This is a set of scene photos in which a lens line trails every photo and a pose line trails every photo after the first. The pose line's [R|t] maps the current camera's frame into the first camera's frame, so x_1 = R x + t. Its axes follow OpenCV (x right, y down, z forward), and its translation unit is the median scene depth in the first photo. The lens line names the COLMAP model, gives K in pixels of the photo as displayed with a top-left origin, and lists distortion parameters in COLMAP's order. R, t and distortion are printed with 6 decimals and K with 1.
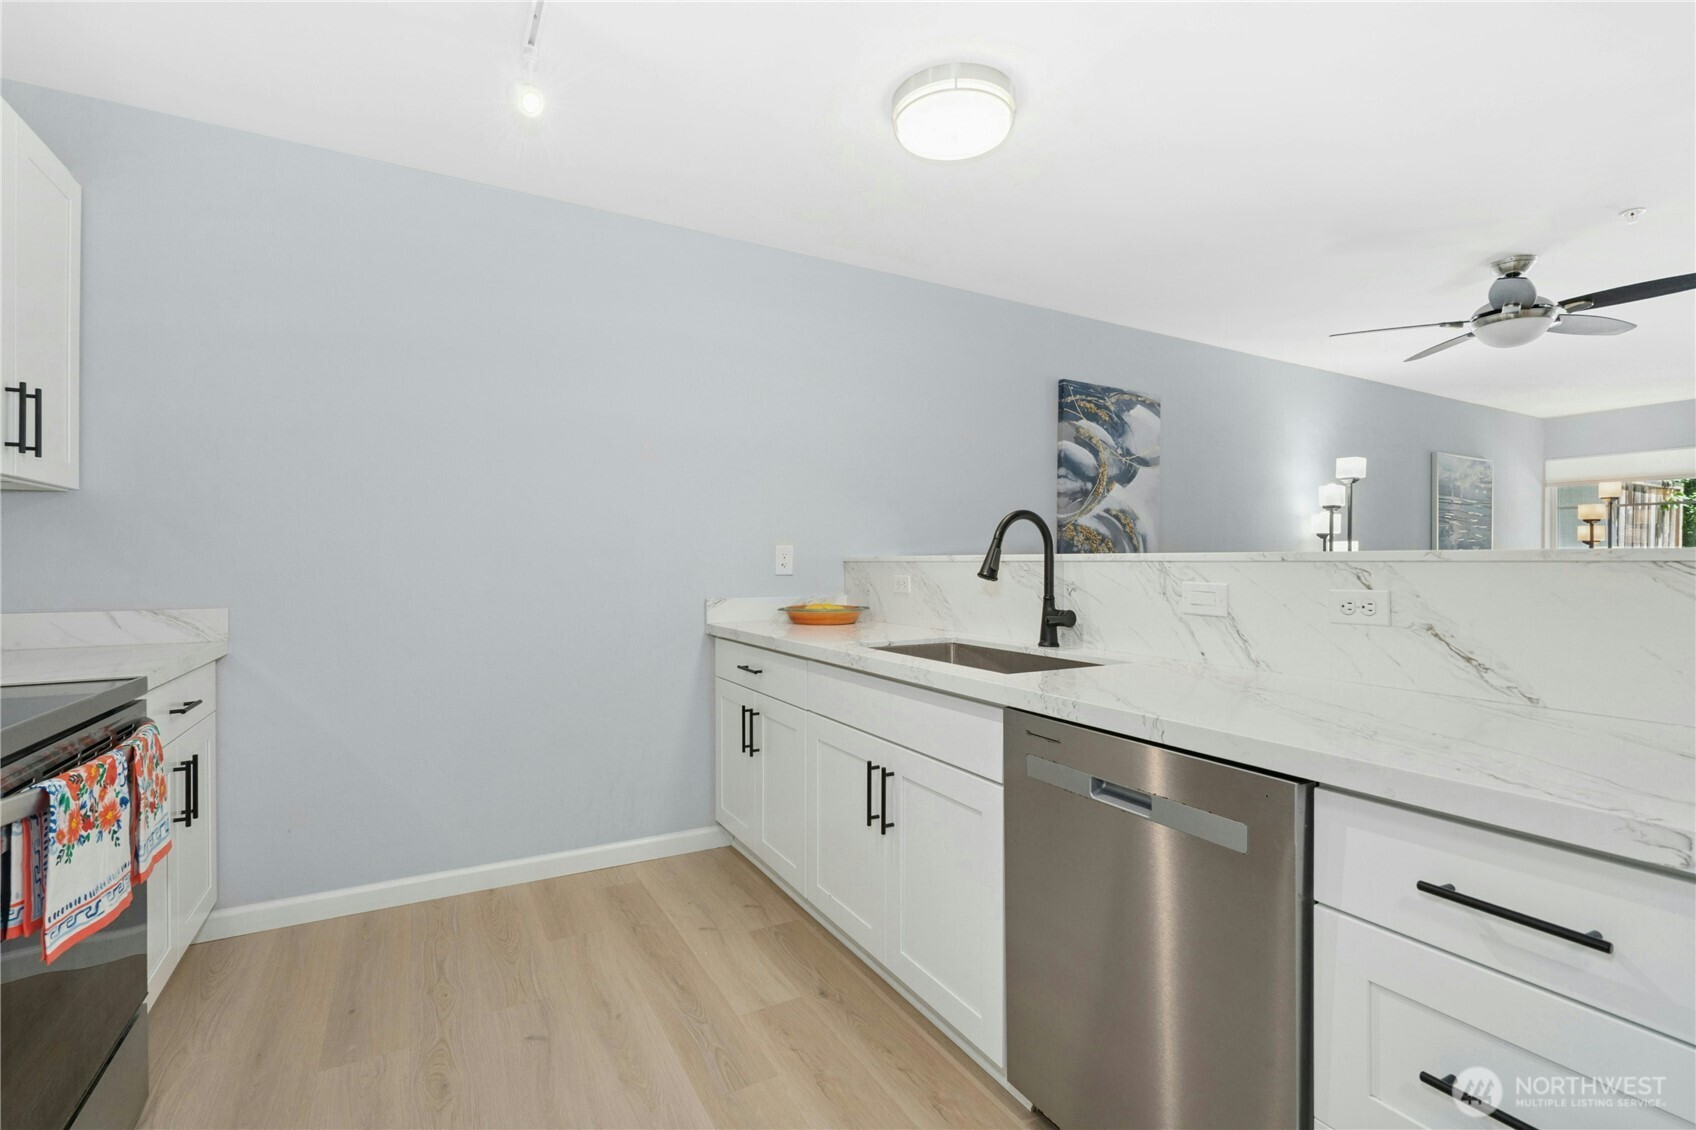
lens RADIAL K [[772.3, 0, 854.8], [0, 772.3, 555.3], [0, 0, 1]] dist [-0.002600, 0.000191]
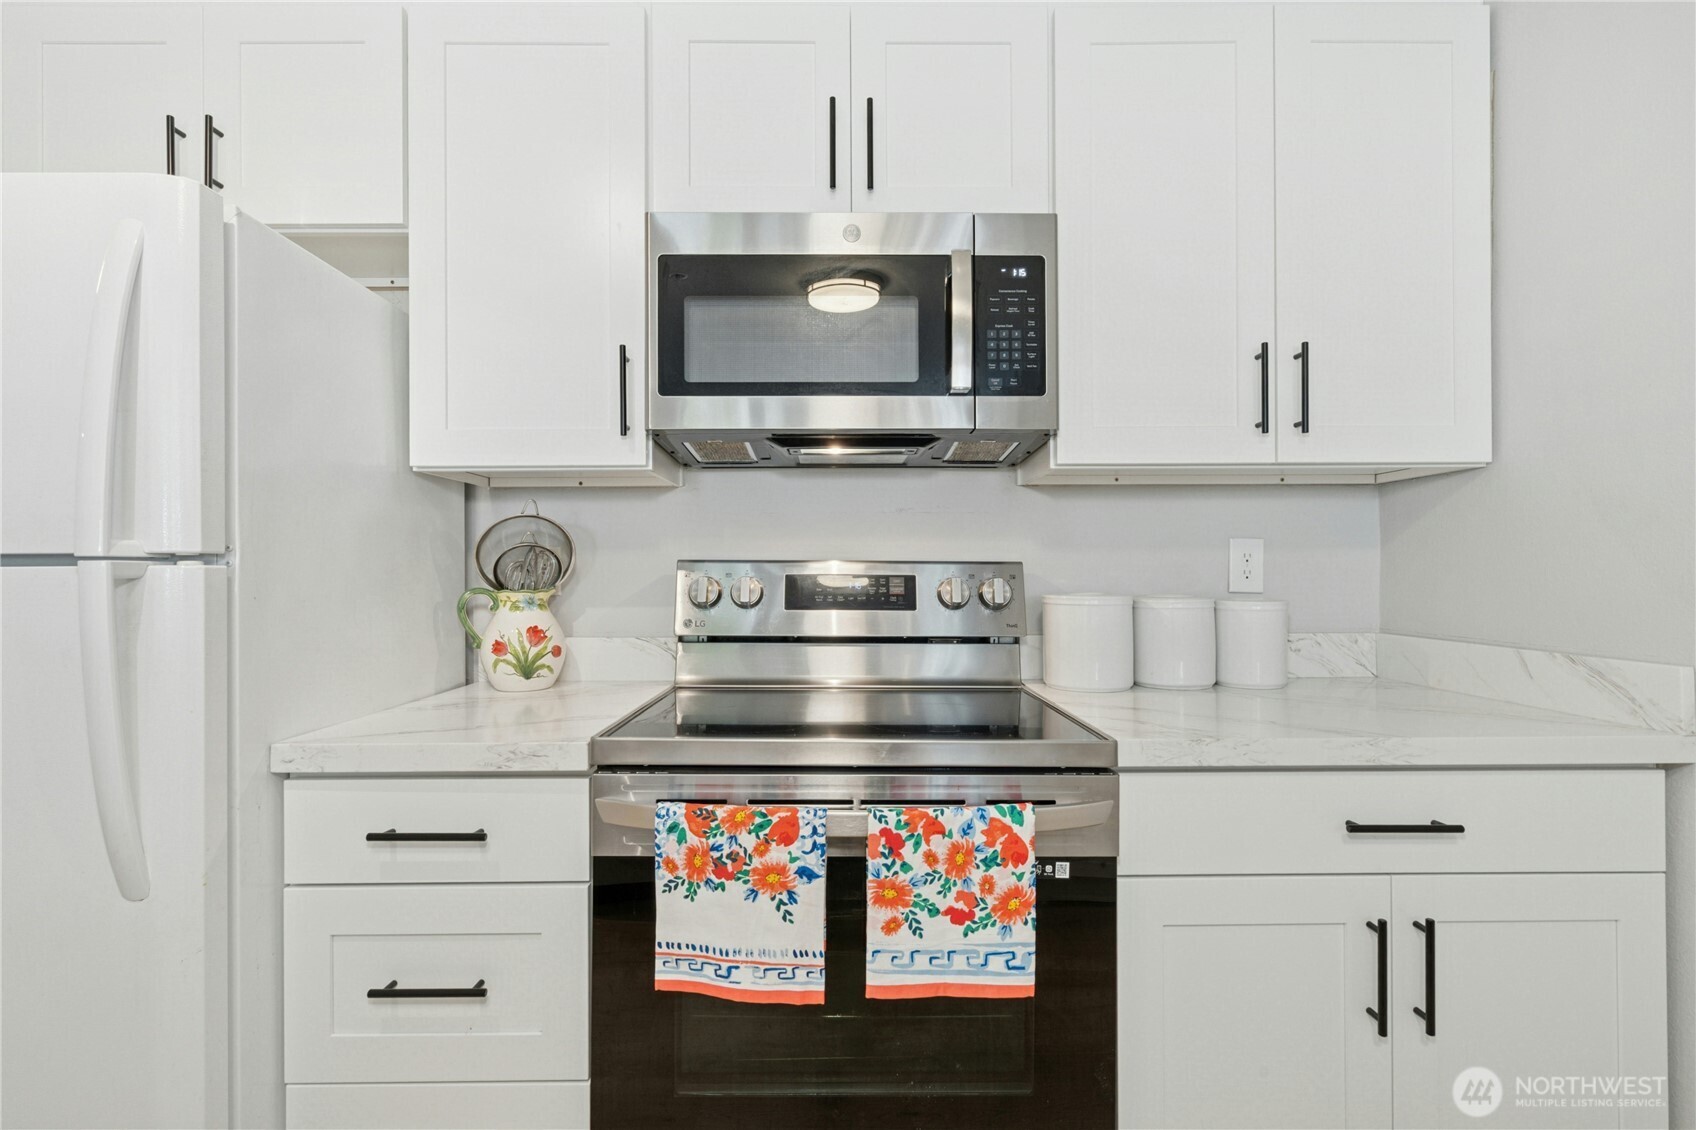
lens RADIAL K [[772.3, 0, 854.8], [0, 772.3, 555.3], [0, 0, 1]] dist [-0.002600, 0.000191]
pose [[-0.482333, -0.013013, -0.875891, -0.138210], [0.012029, 0.999697, -0.021477, 0.002380], [0.875906, -0.020895, -0.482030, 0.765168]]
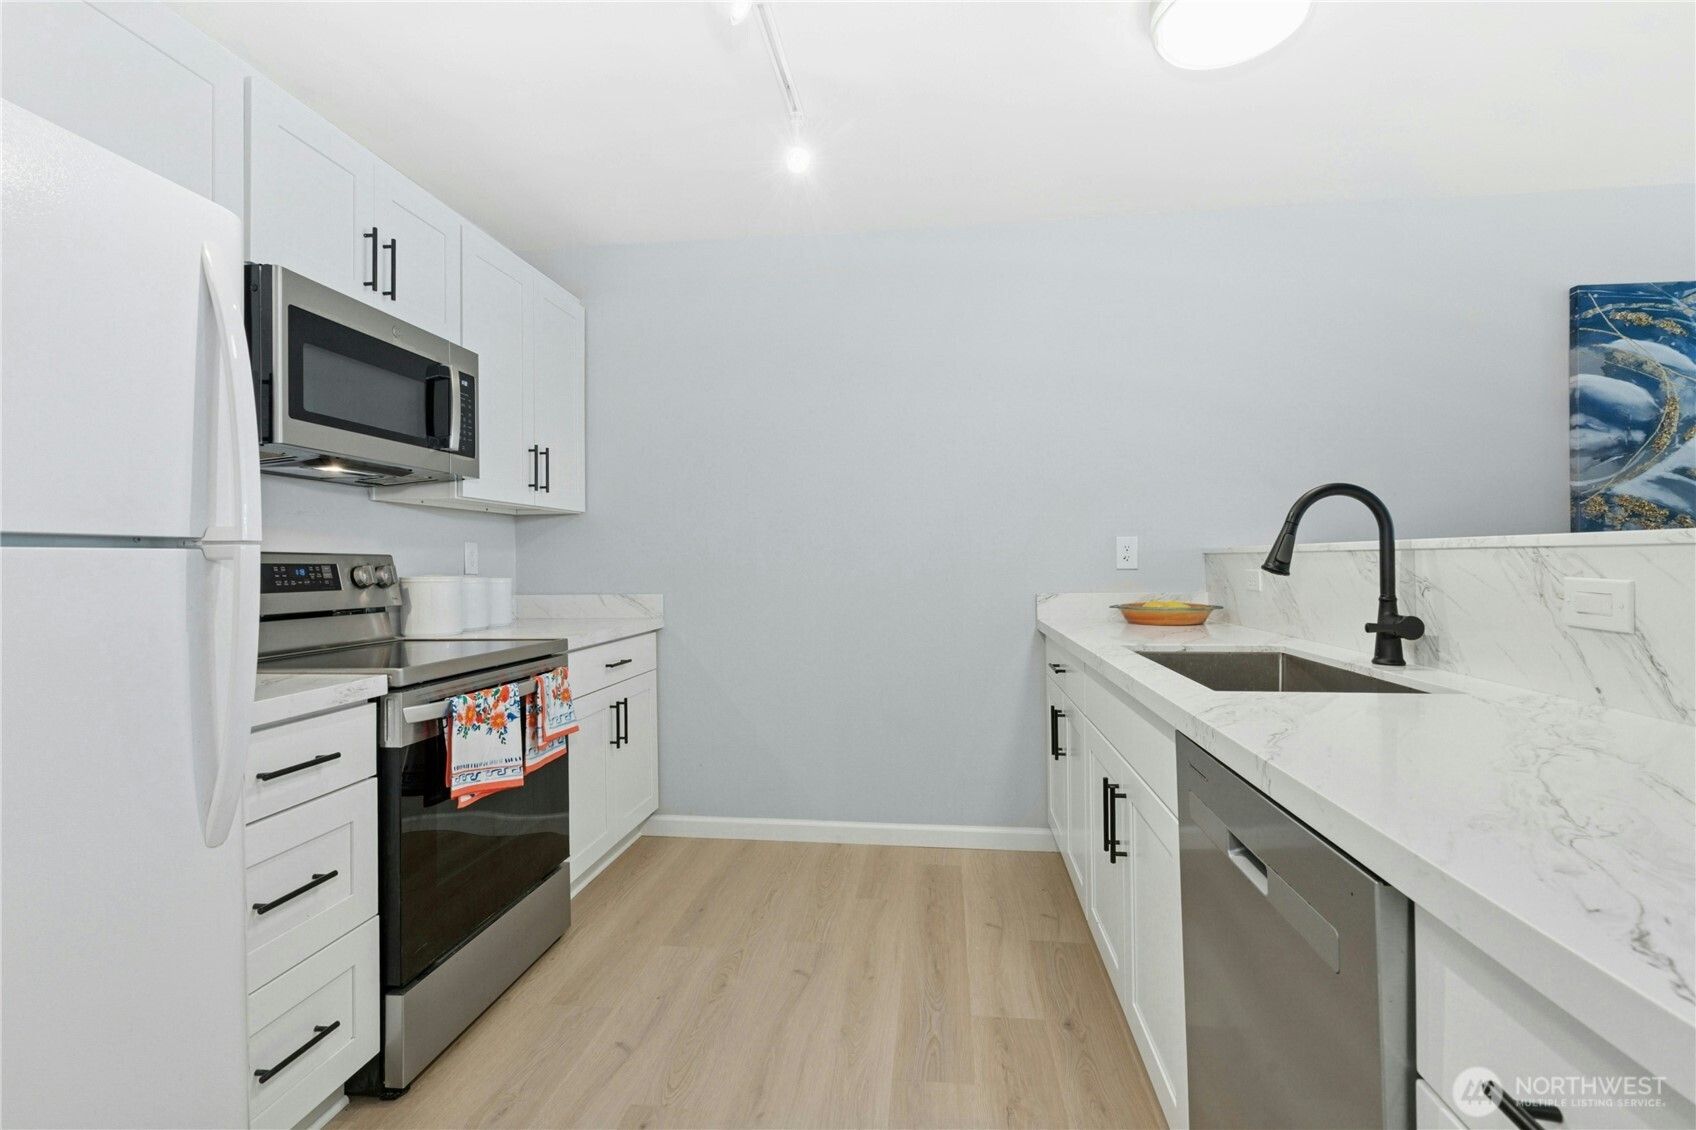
lens RADIAL K [[778.6, 0, 846.5], [0, 778.6, 547.4], [0, 0, 1]] dist [-0.002734, 0.000167]
pose [[0.803651, -0.018179, -0.594823, 0.272237], [0.015605, 0.999833, -0.009474, 0.004498], [0.594896, -0.001668, 0.803801, 0.089373]]
